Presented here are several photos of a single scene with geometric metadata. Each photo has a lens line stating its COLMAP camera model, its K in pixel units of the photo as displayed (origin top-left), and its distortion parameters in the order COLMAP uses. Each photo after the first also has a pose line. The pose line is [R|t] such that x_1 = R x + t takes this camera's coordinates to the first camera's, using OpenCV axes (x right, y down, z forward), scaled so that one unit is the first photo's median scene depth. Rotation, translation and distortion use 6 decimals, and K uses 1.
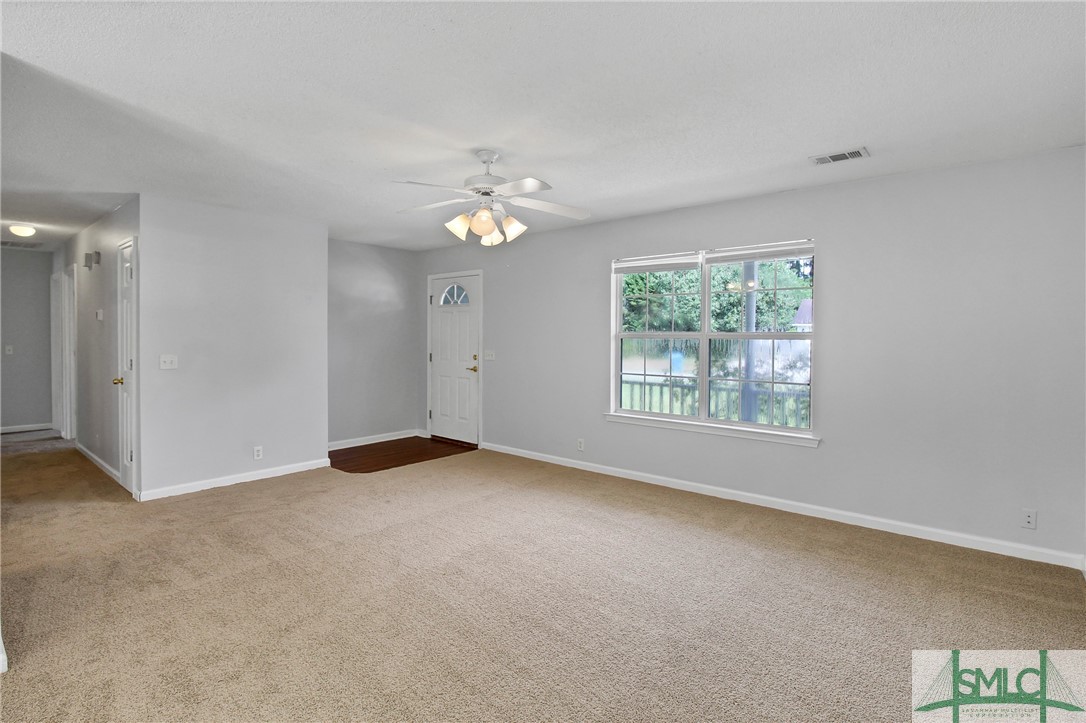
lens RADIAL K [[528.5, 0, 544.1], [0, 528.5, 346.2], [0, 0, 1]] dist [0.002596, -0.017362]
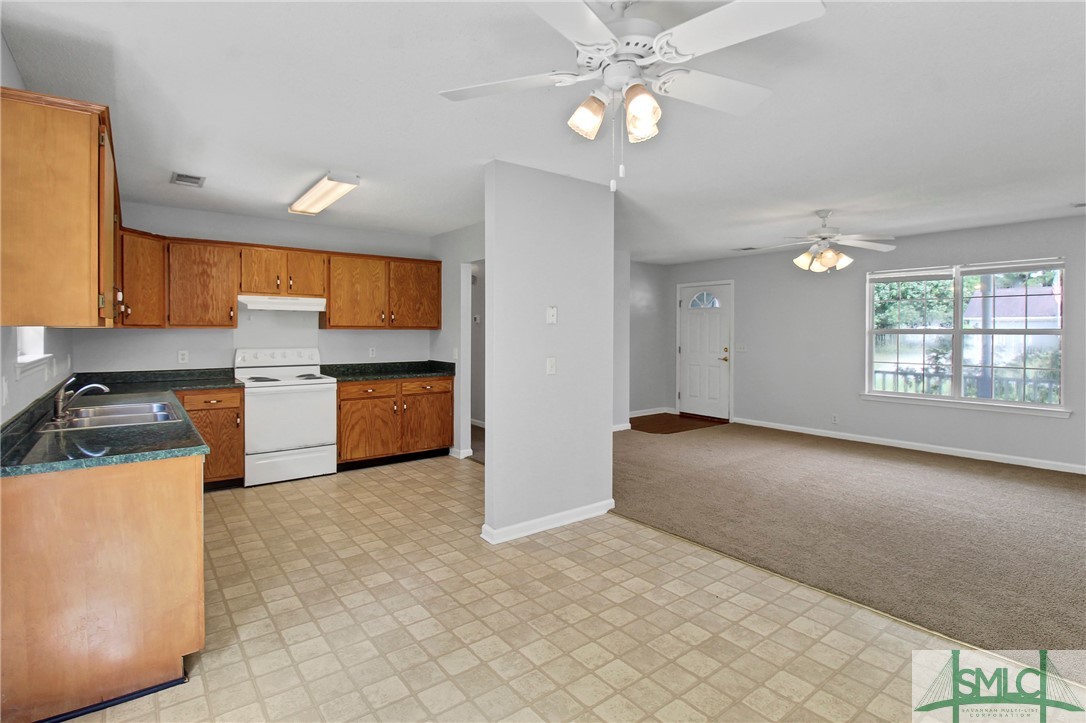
lens RADIAL K [[528.2, 0, 544.4], [0, 528.2, 336.3], [0, 0, 1]] dist [0.001179, -0.017975]
pose [[0.975128, -0.002133, -0.221631, -0.275844], [-0.000420, 0.999934, -0.011470, 0.003895], [0.221641, 0.011277, 0.975063, -0.320633]]
